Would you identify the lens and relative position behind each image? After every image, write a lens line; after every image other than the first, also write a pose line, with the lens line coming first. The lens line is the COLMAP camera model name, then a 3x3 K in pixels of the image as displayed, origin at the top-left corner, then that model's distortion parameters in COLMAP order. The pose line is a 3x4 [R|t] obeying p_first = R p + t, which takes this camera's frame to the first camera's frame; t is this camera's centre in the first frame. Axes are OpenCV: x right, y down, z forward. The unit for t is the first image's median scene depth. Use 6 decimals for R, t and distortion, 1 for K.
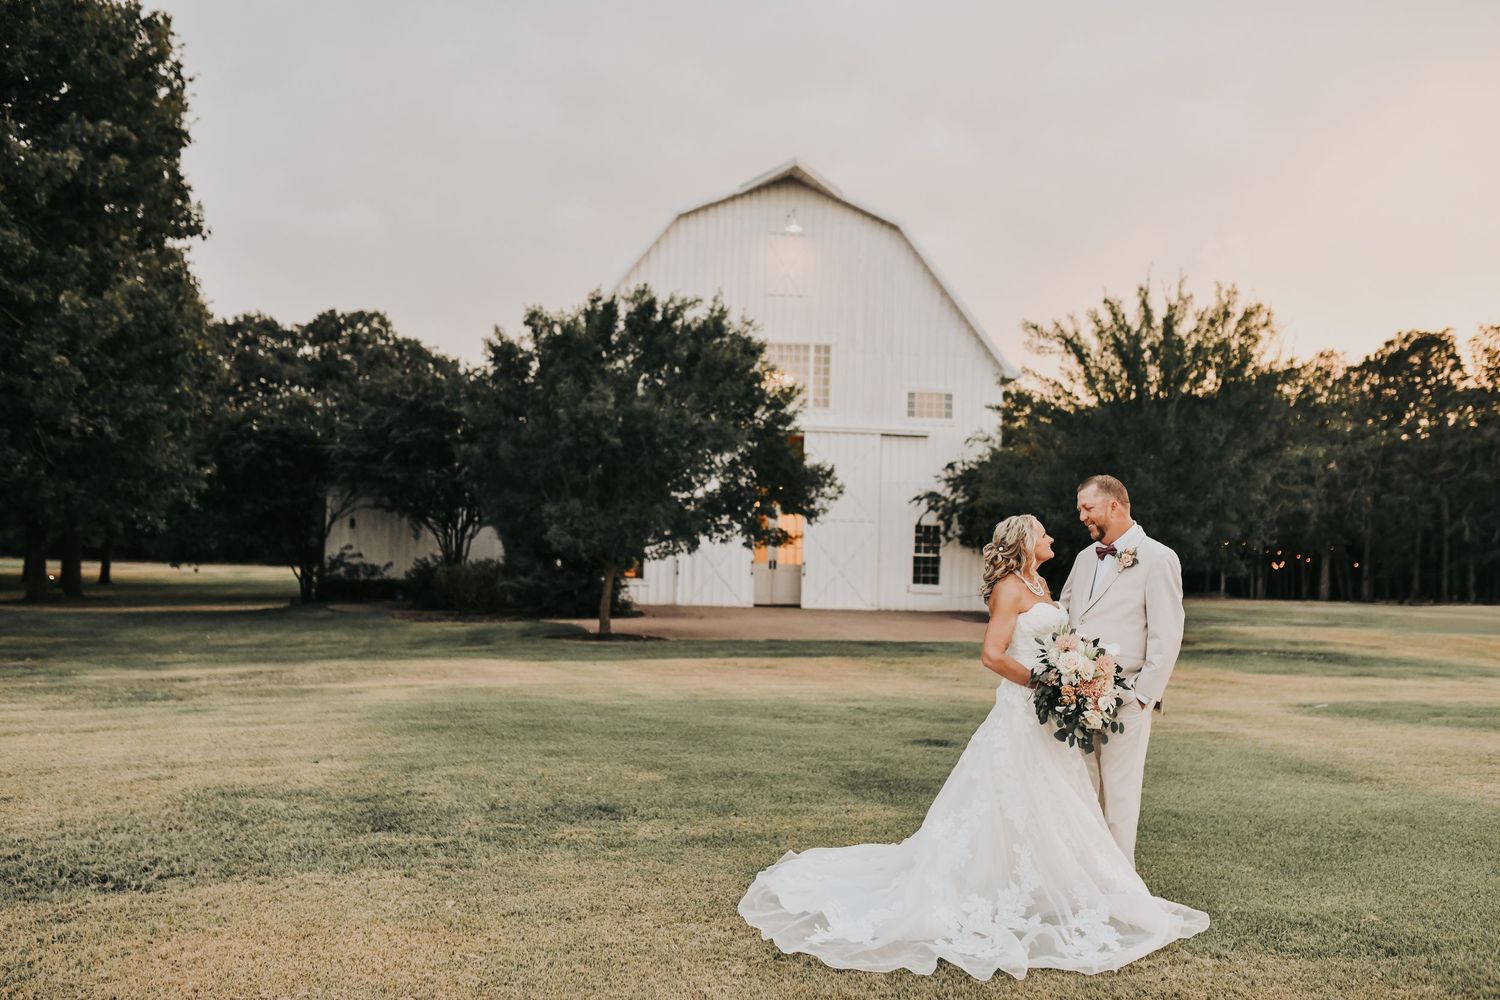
lens RADIAL K [[1431.1, 0, 754.8], [0, 1431.1, 505.5], [0, 0, 1]] dist [-0.067652, 0.100665]
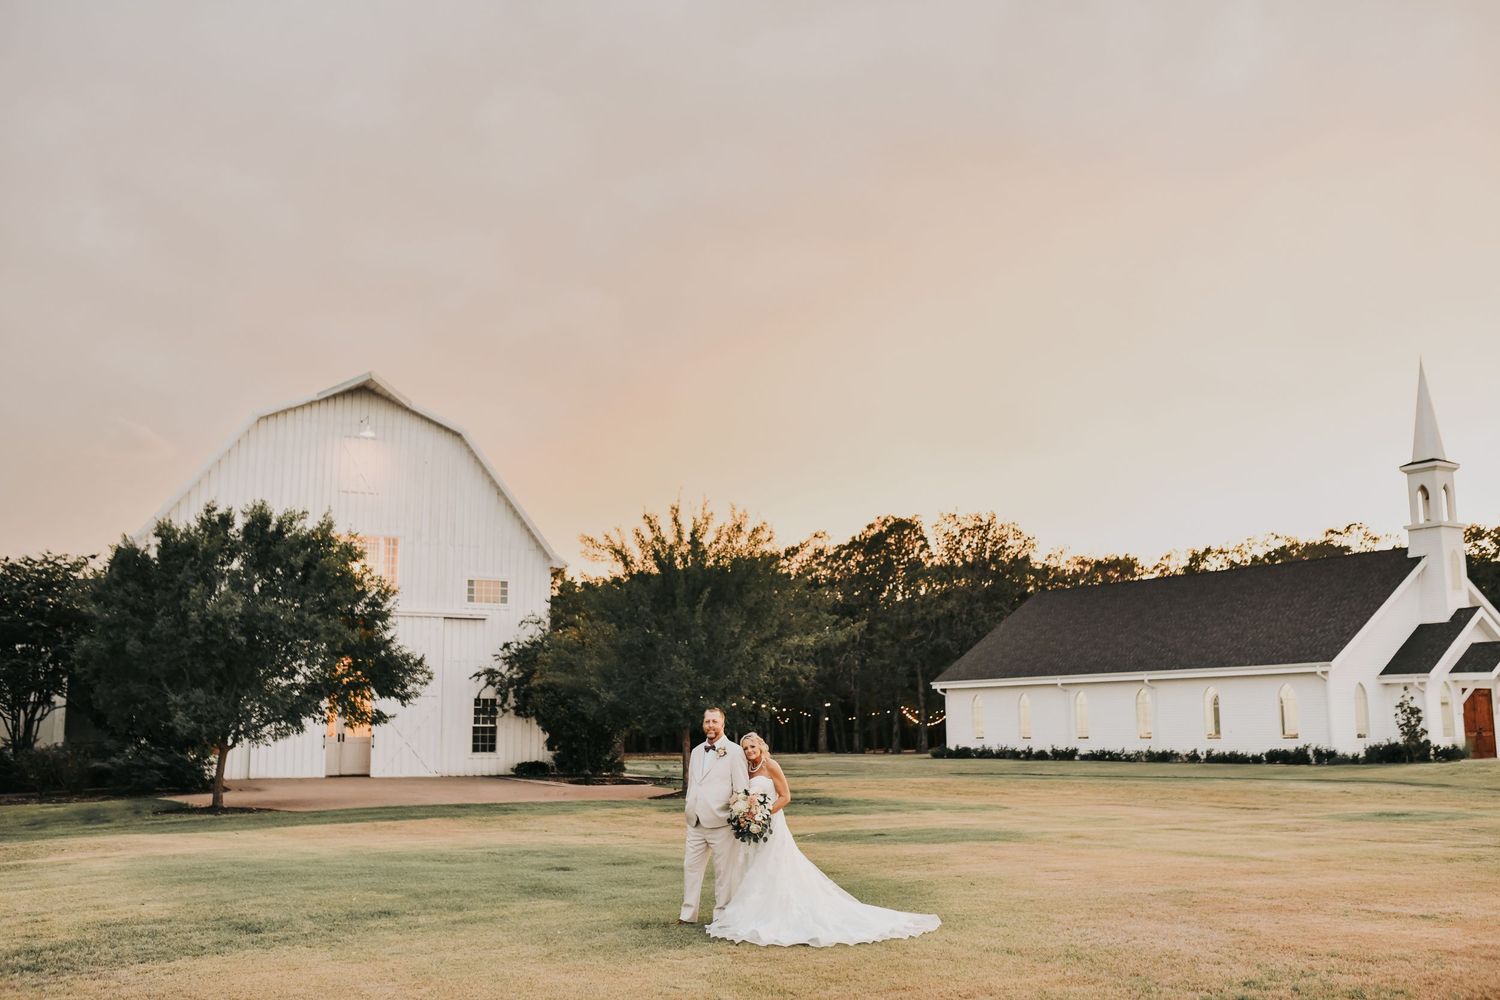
lens RADIAL K [[1431.1, 0, 754.8], [0, 1431.1, 505.5], [0, 0, 1]] dist [-0.067652, 0.100665]
pose [[0.944882, 0.020689, 0.326757, -0.072496], [0.015537, 0.994044, -0.107867, -0.019214], [-0.327043, 0.106998, 0.938933, -0.205402]]
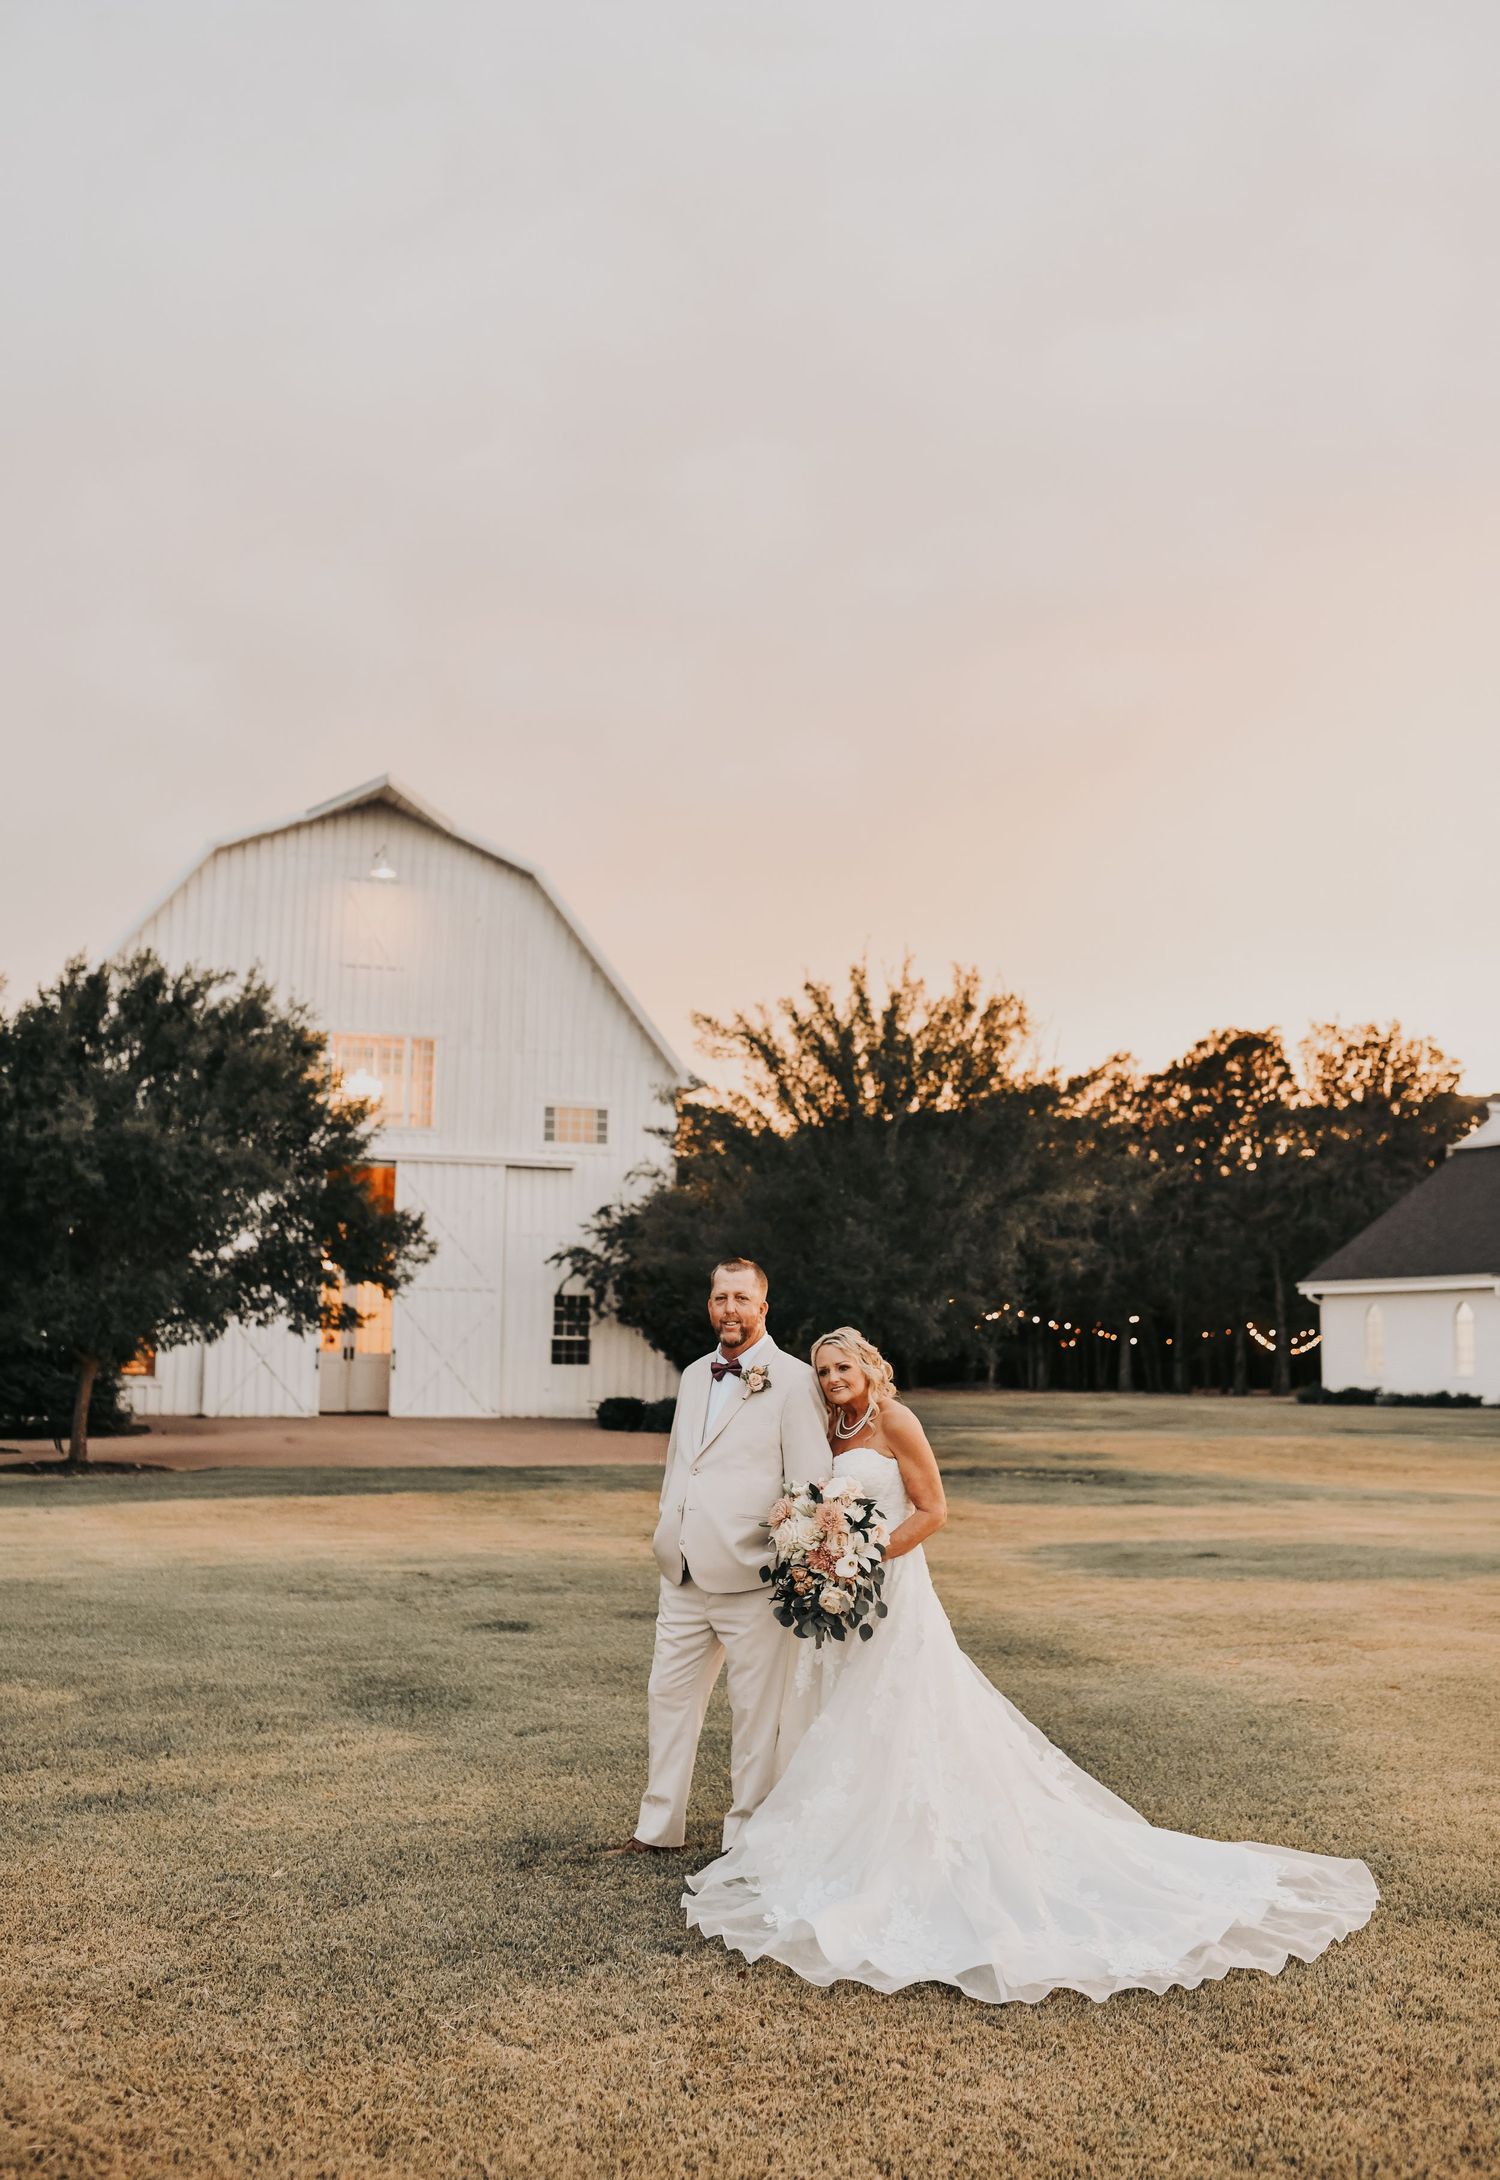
lens RADIAL K [[2026.8, 0, 742.3], [0, 2026.8, 1091.5], [0, 0, 1]] dist [-0.063930, 0.087643]
pose [[0.981948, 0.012278, 0.188753, 0.020557], [0.003519, 0.996533, -0.083129, -0.004456], [-0.189119, 0.082293, 0.978500, -0.000410]]
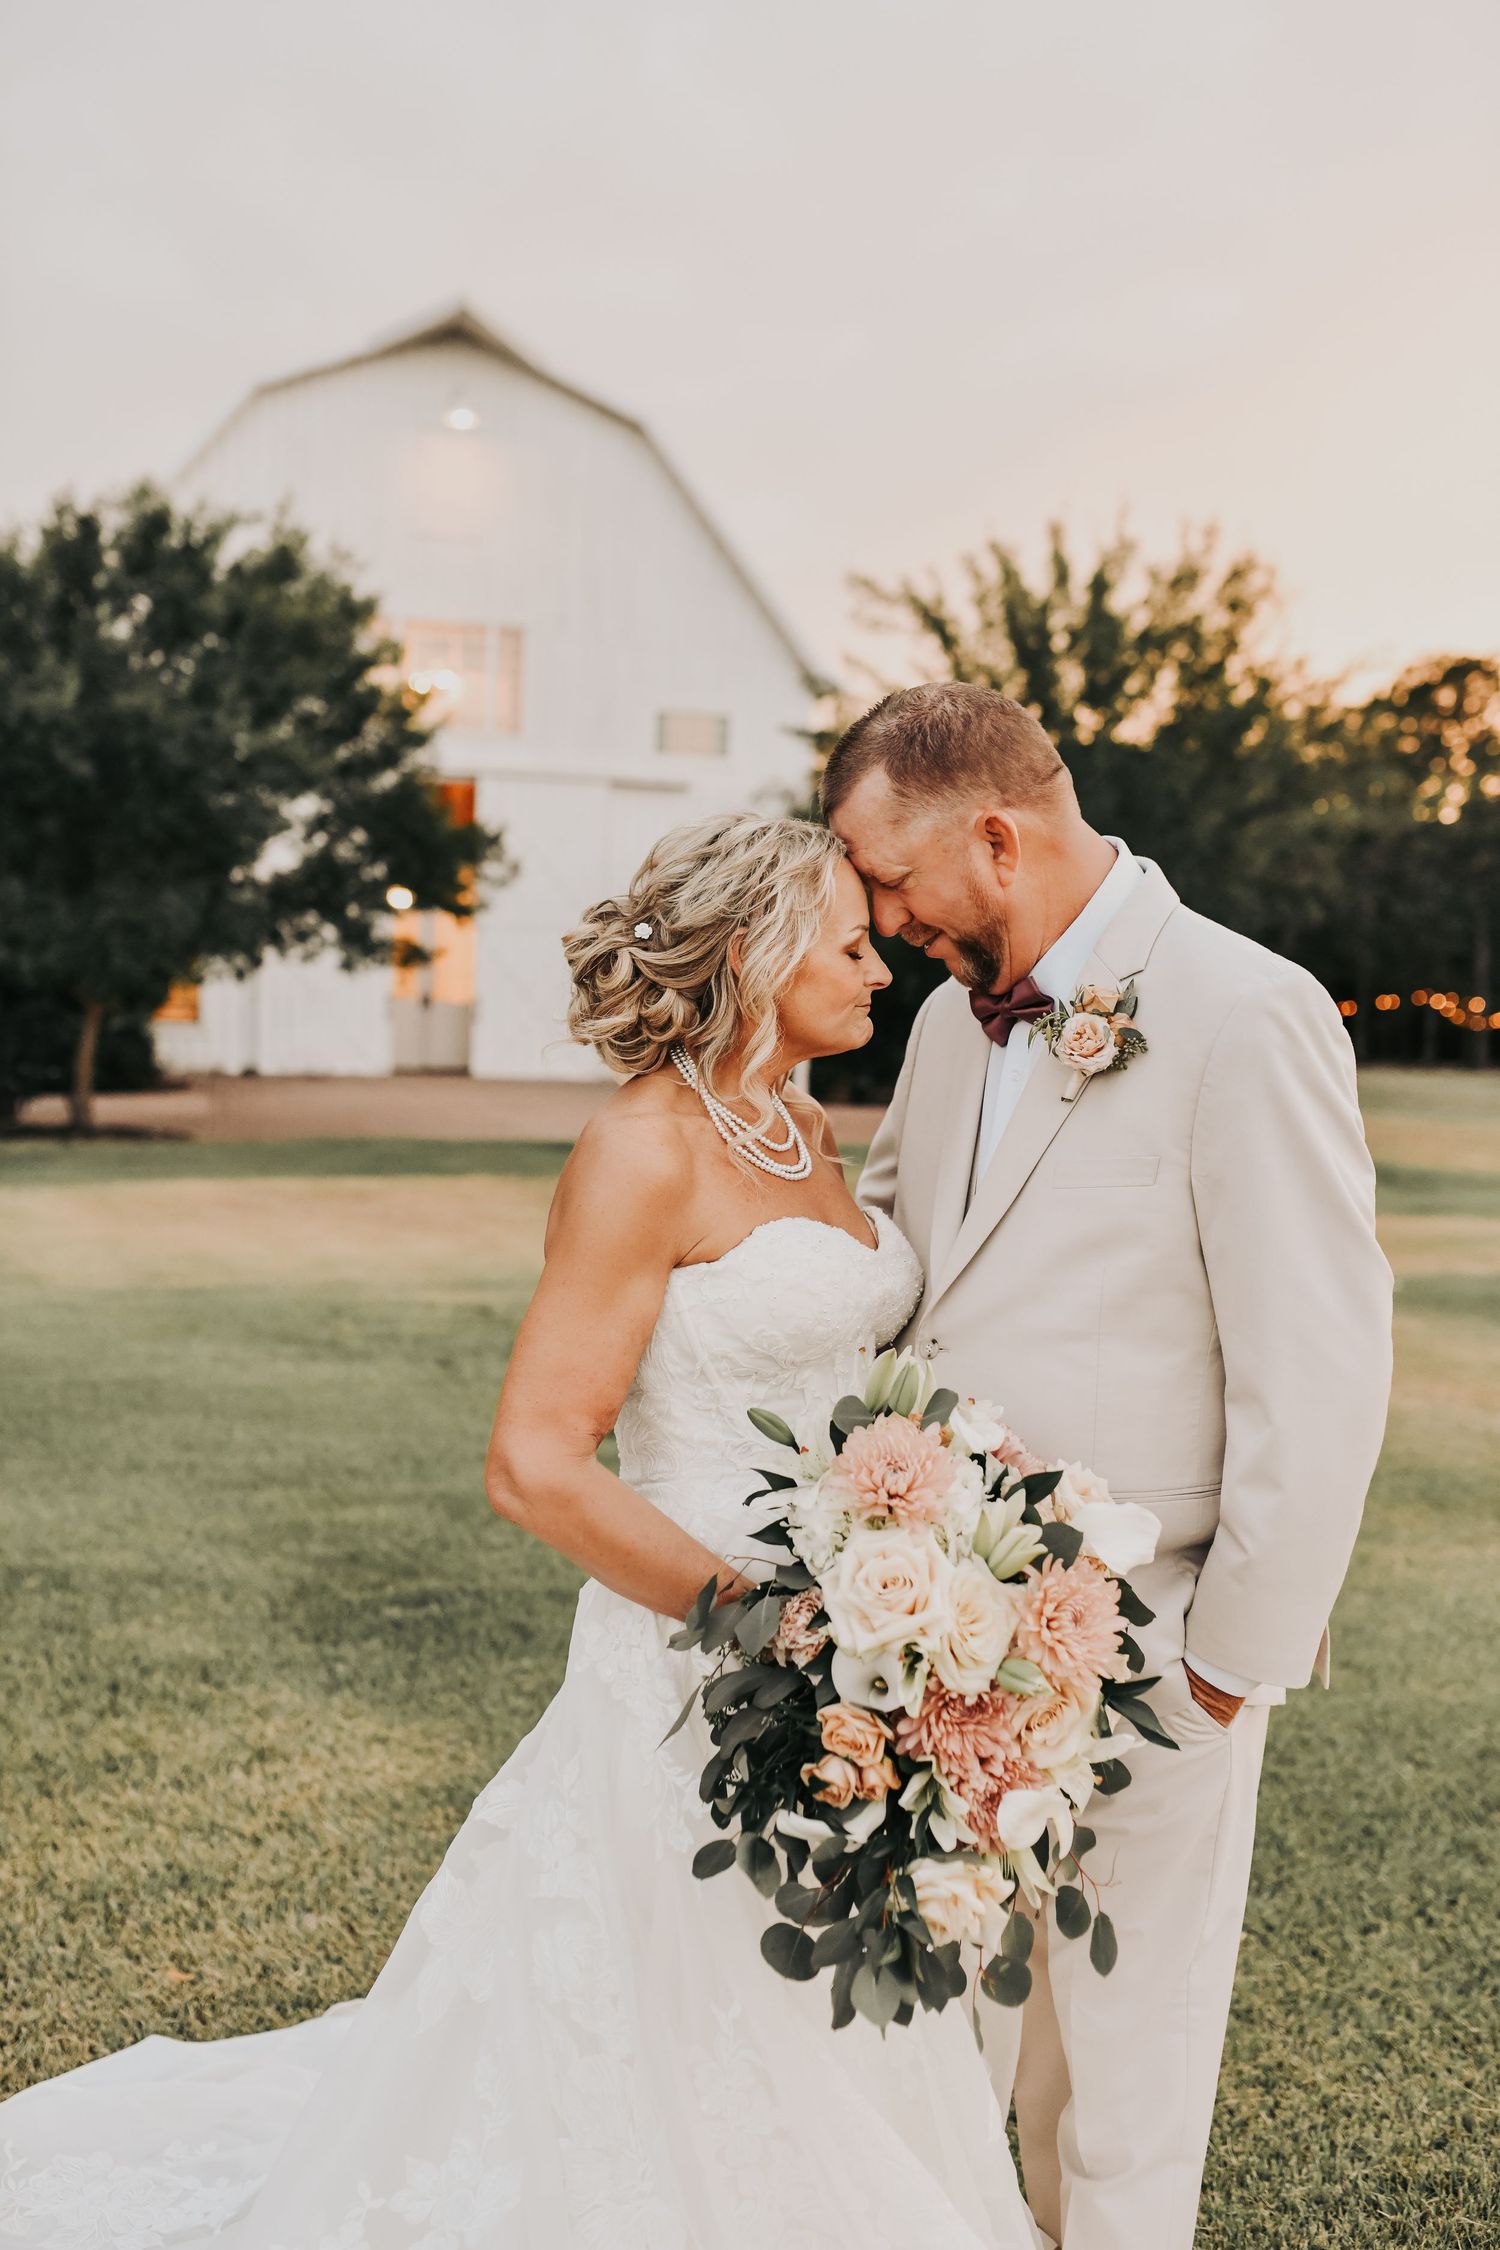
lens RADIAL K [[2170.8, 0, 750.0], [0, 2170.8, 1125.0], [0, 0, 1]] dist [-0.099278, 0.002575]
pose [[0.990355, 0.000534, 0.138552, 0.033072], [-0.014297, 0.995048, 0.098360, 0.004074], [-0.137814, -0.099392, 0.985459, 0.148266]]
